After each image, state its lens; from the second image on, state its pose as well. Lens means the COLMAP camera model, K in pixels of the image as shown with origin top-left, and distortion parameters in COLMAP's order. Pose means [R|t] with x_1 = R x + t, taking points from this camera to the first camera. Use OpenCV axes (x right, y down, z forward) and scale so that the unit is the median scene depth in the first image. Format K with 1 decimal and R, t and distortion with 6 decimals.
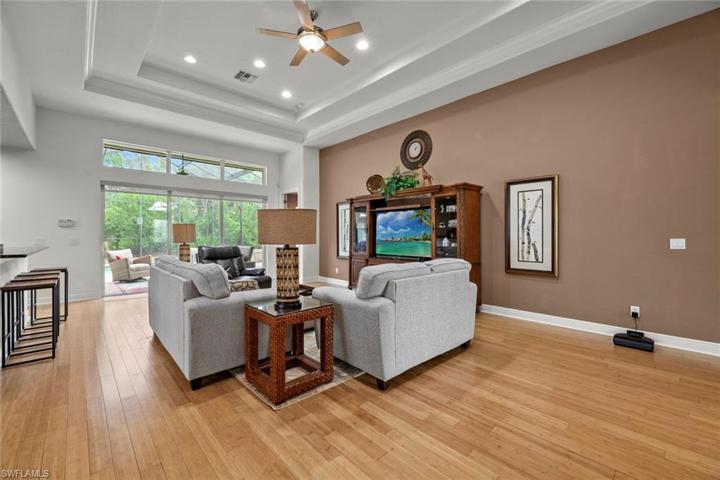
lens RADIAL K [[296.8, 0, 358.8], [0, 296.8, 234.8], [0, 0, 1]] dist [-0.001442, -0.000288]
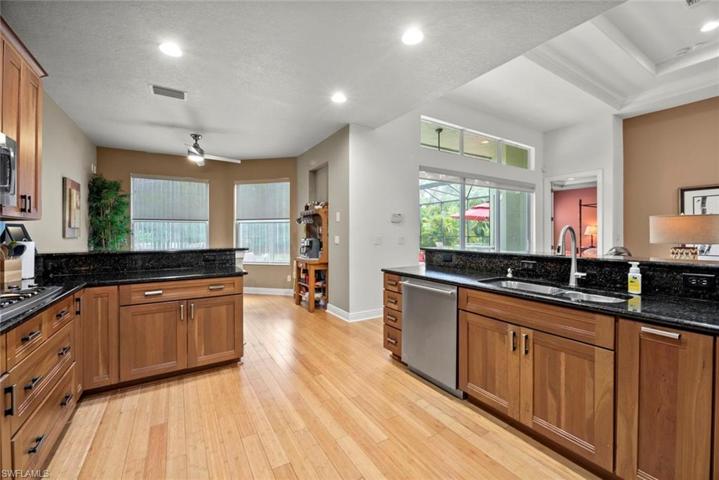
lens RADIAL K [[296.4, 0, 358.3], [0, 296.4, 234.8], [0, 0, 1]] dist [-0.001442, -0.000288]
pose [[0.980231, -0.003052, -0.197834, -0.859930], [0.004790, 0.999954, 0.008306, 0.001002], [0.197799, -0.009089, 0.980200, 0.150530]]
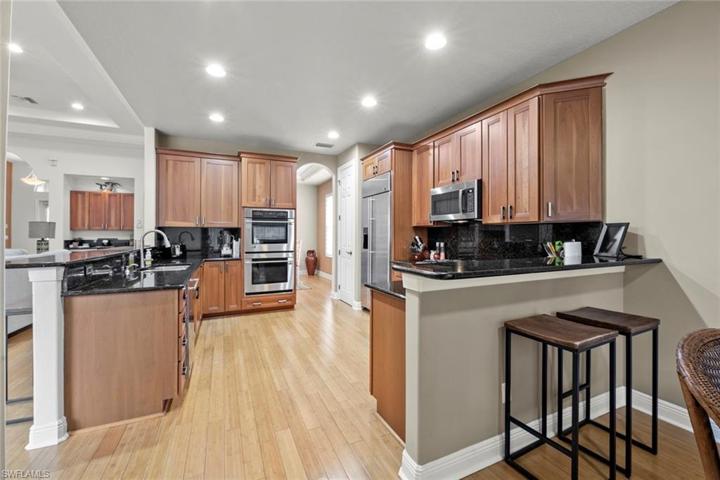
lens RADIAL K [[296.8, 0, 358.8], [0, 296.8, 234.8], [0, 0, 1]] dist [-0.001442, -0.000288]
pose [[-0.948240, -0.002585, 0.317544, -1.240352], [-0.003581, 0.999990, -0.002555, 0.003516], [-0.317534, -0.003560, -0.948240, 0.936017]]
